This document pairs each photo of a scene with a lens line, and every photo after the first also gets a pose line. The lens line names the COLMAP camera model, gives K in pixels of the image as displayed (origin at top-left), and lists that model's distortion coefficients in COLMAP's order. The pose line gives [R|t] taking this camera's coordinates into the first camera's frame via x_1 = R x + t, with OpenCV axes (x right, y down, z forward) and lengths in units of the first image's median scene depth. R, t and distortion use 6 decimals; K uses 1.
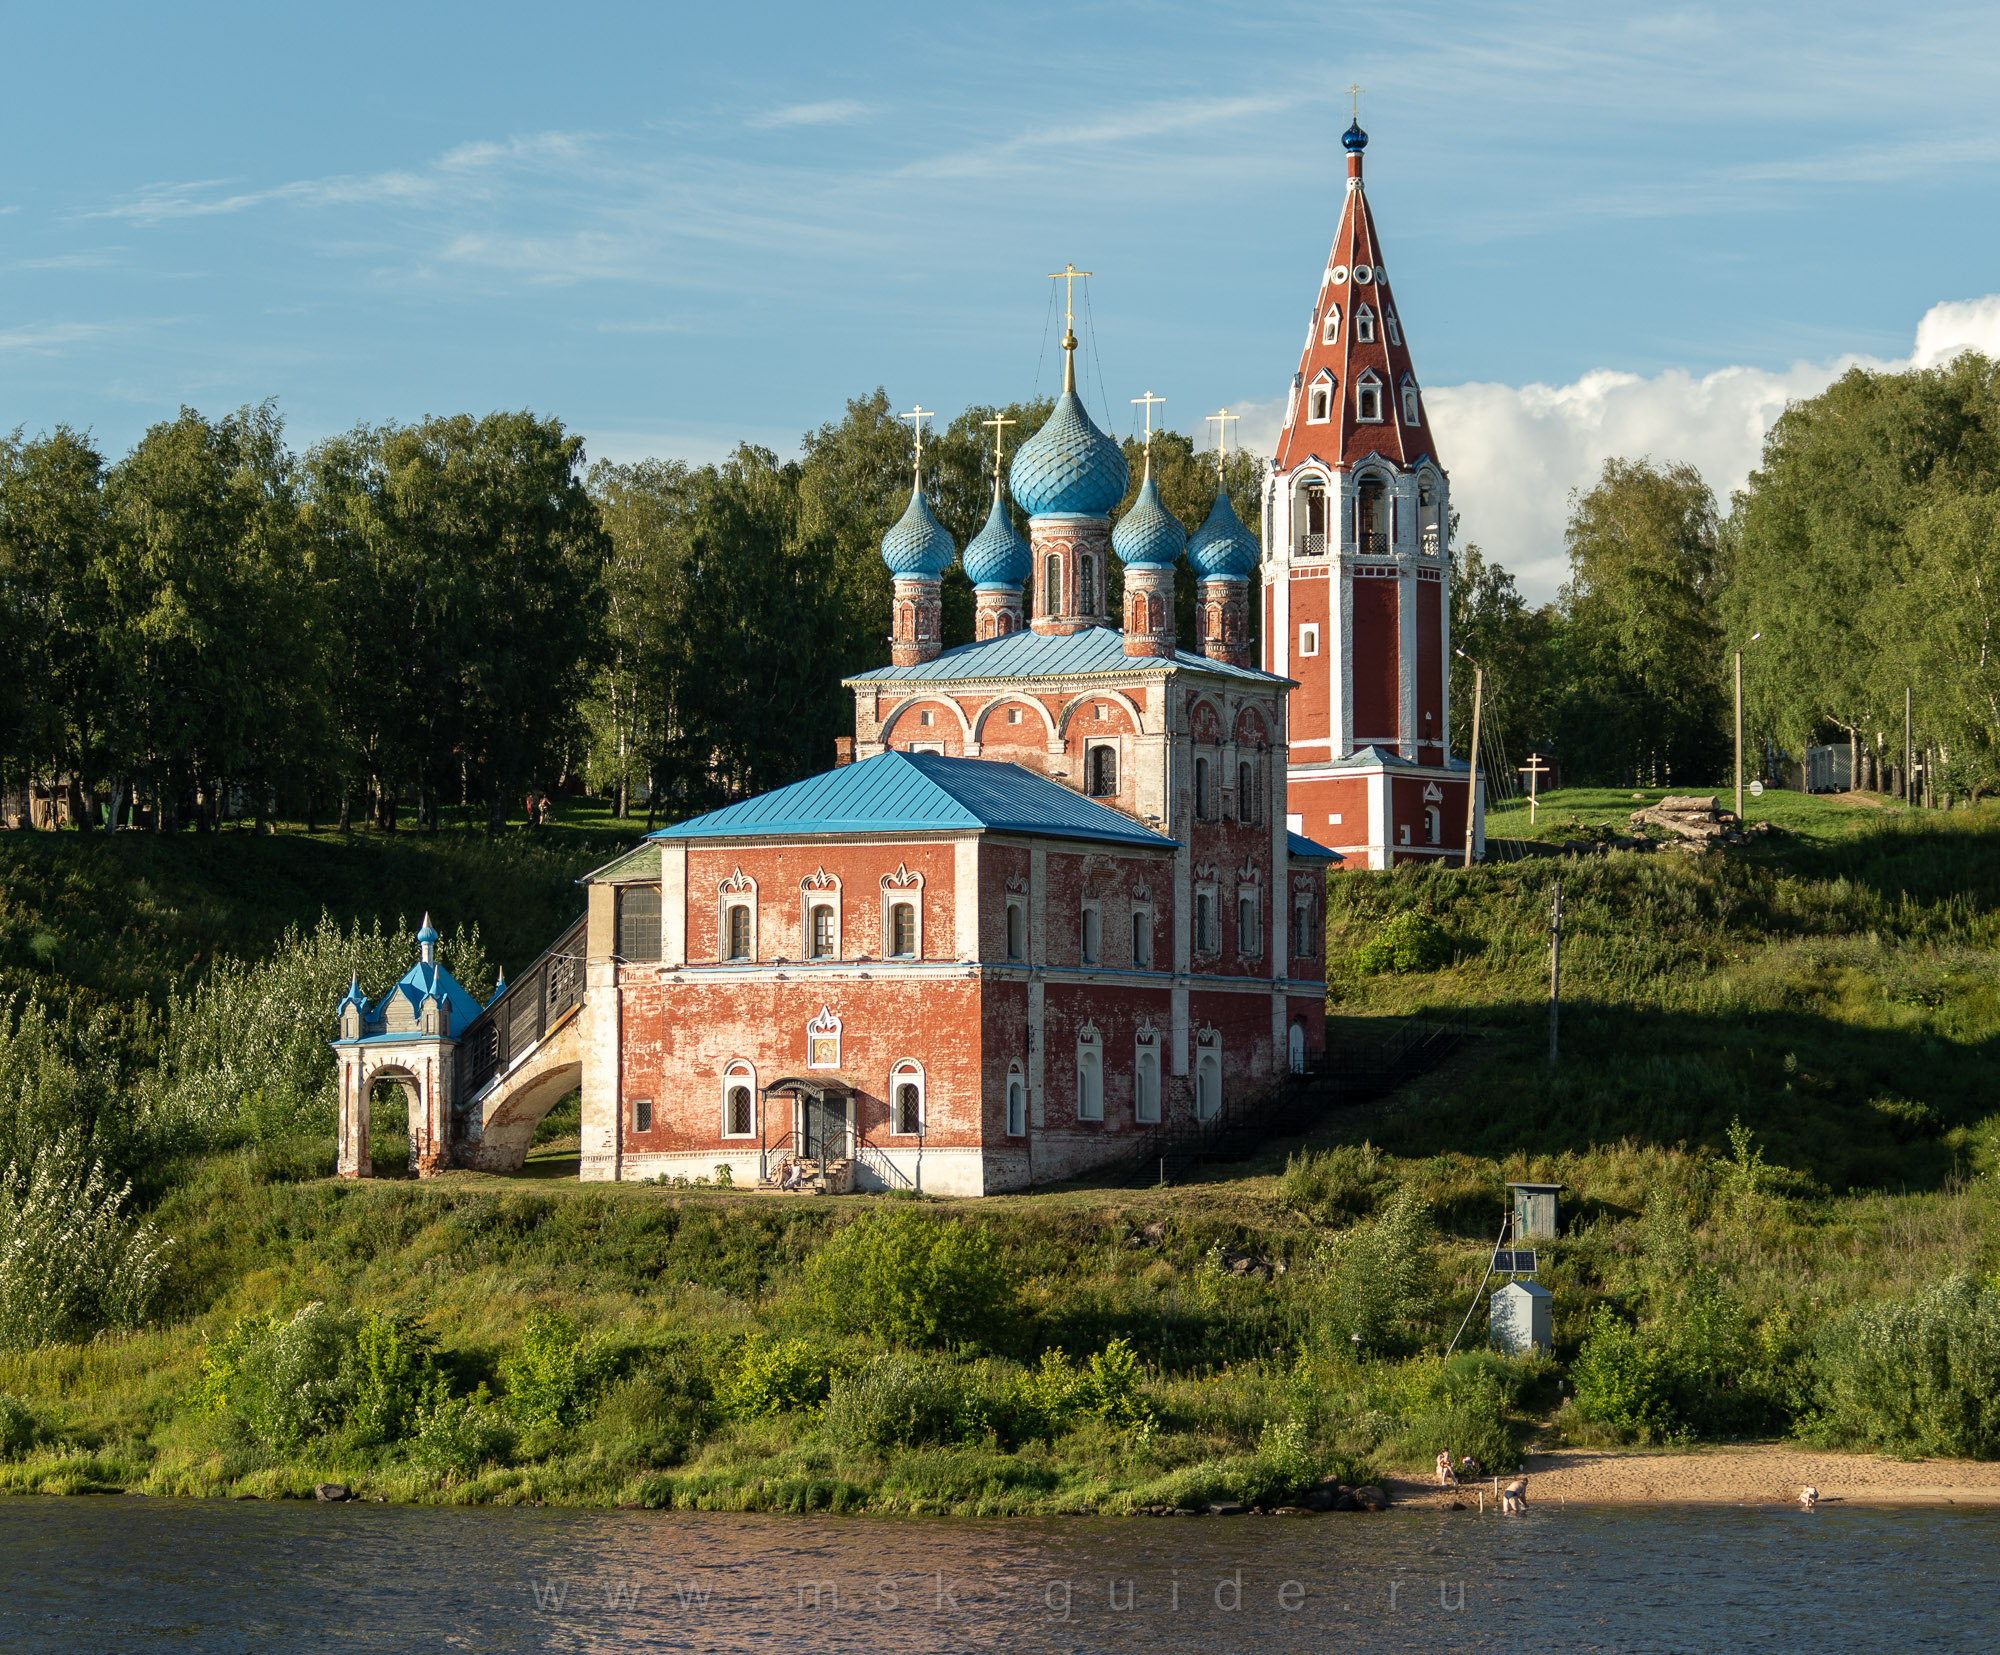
lens RADIAL K [[6900.7, 0, 998.3], [0, 6900.7, 855.9], [0, 0, 1]] dist [0.042895, 1.417969]
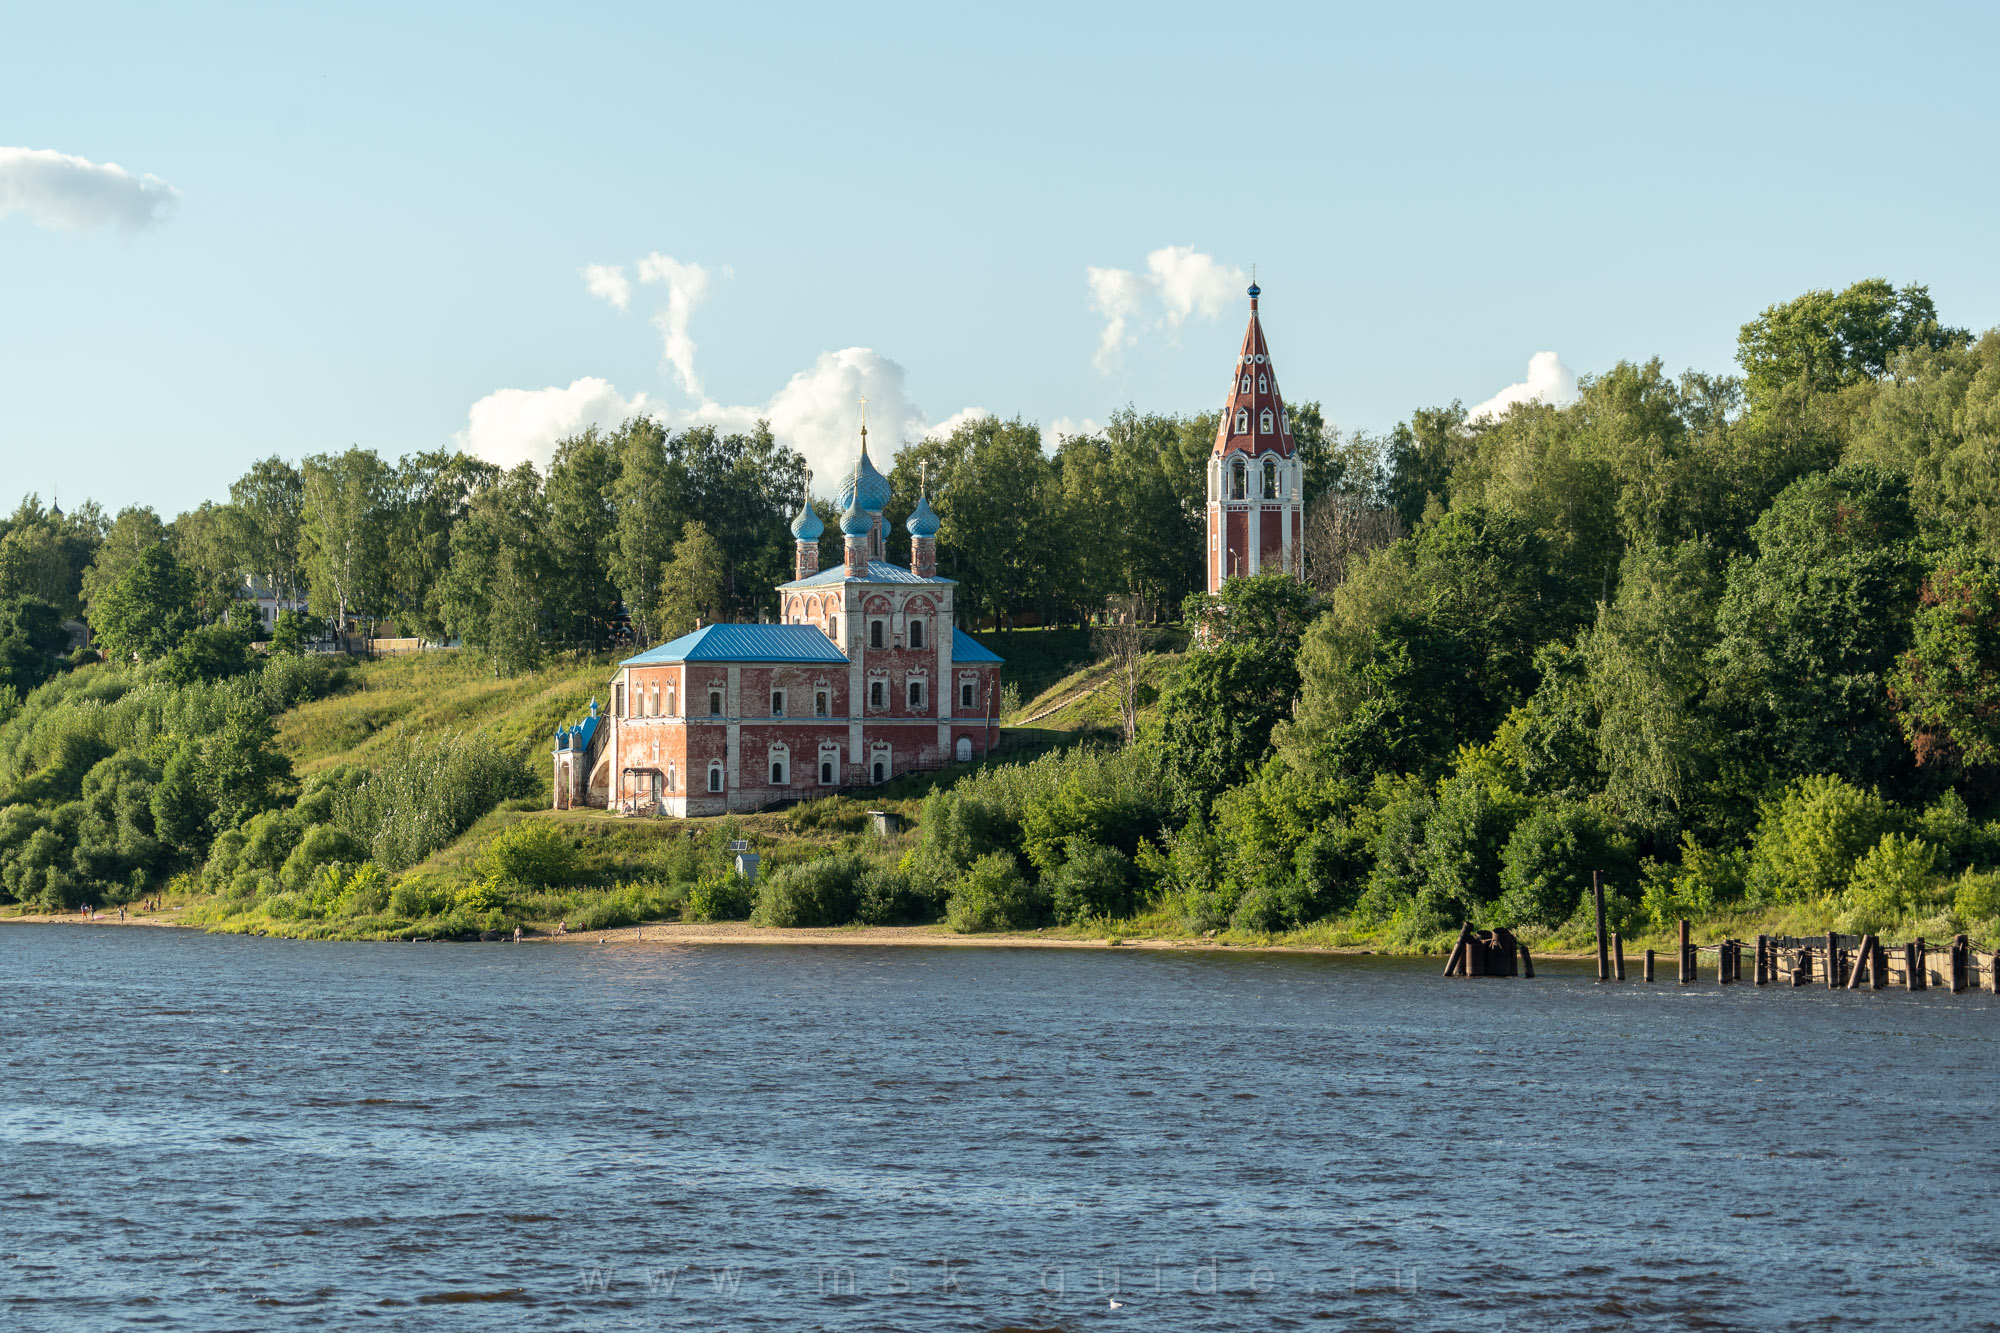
lens RADIAL K [[6015.6, 0, 918.6], [0, 6015.6, 660.8], [0, 0, 1]] dist [0.149744, 0.018102]
pose [[0.788729, -0.016498, -0.614519, 1.268764], [0.032310, 0.999371, 0.014640, -0.030088], [0.613891, -0.031402, 0.788766, -0.539029]]
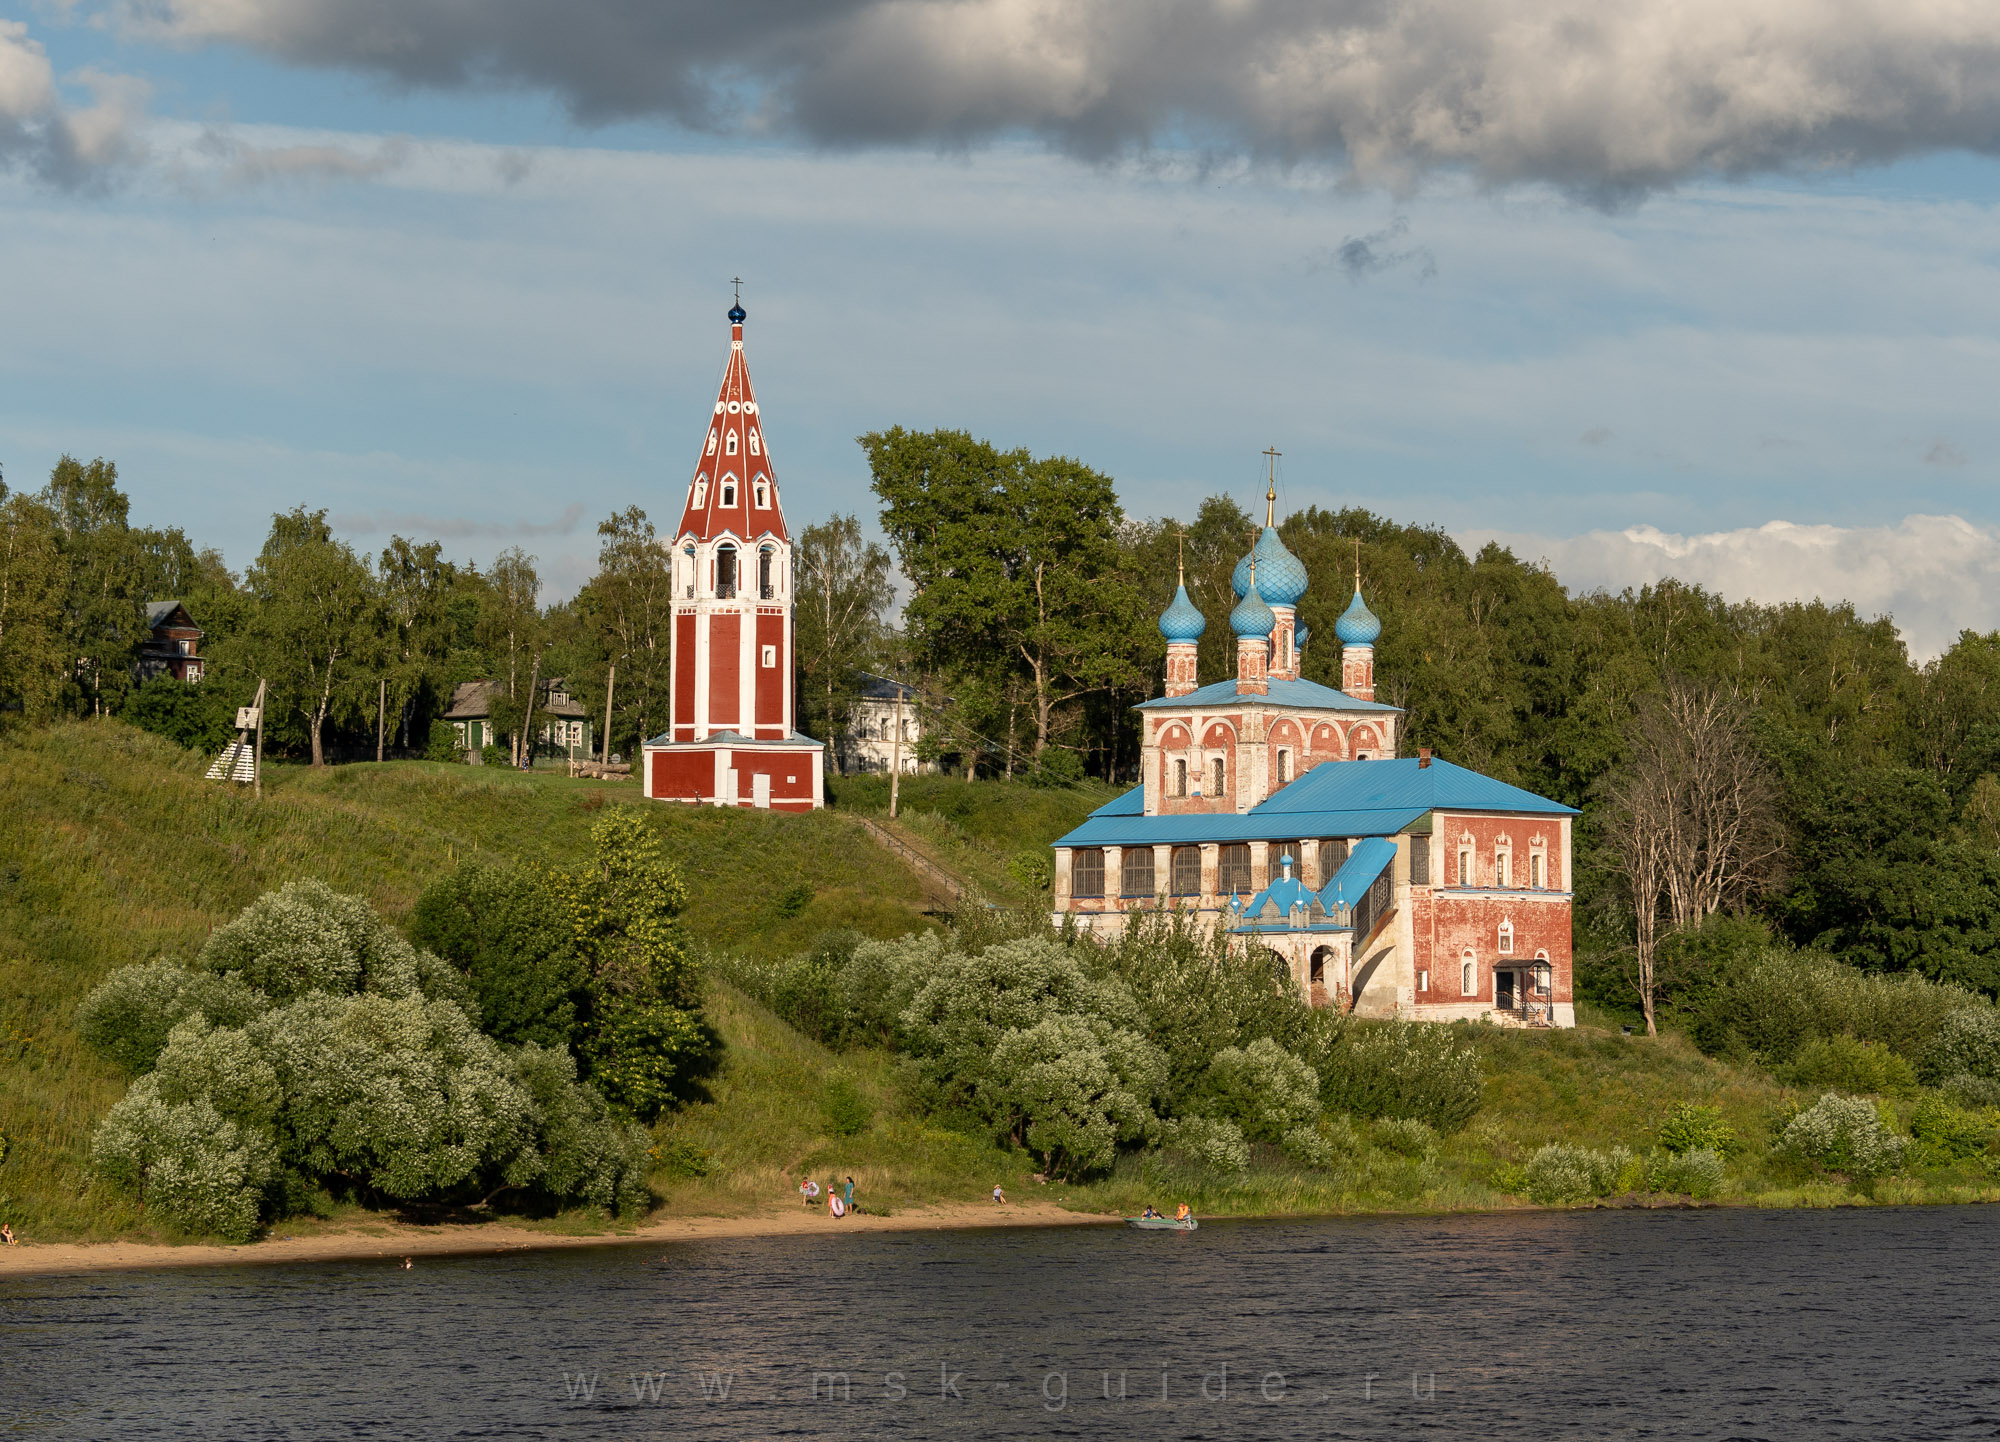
lens RADIAL K [[6352.1, 0, 1000.0], [0, 6352.1, 721.0], [0, 0, 1]] dist [-0.091850, -0.296264]
pose [[0.301456, 0.049971, 0.952170, -1.470628], [-0.047606, 0.998169, -0.037313, 0.036769], [-0.952291, -0.034081, 0.303283, 0.643561]]
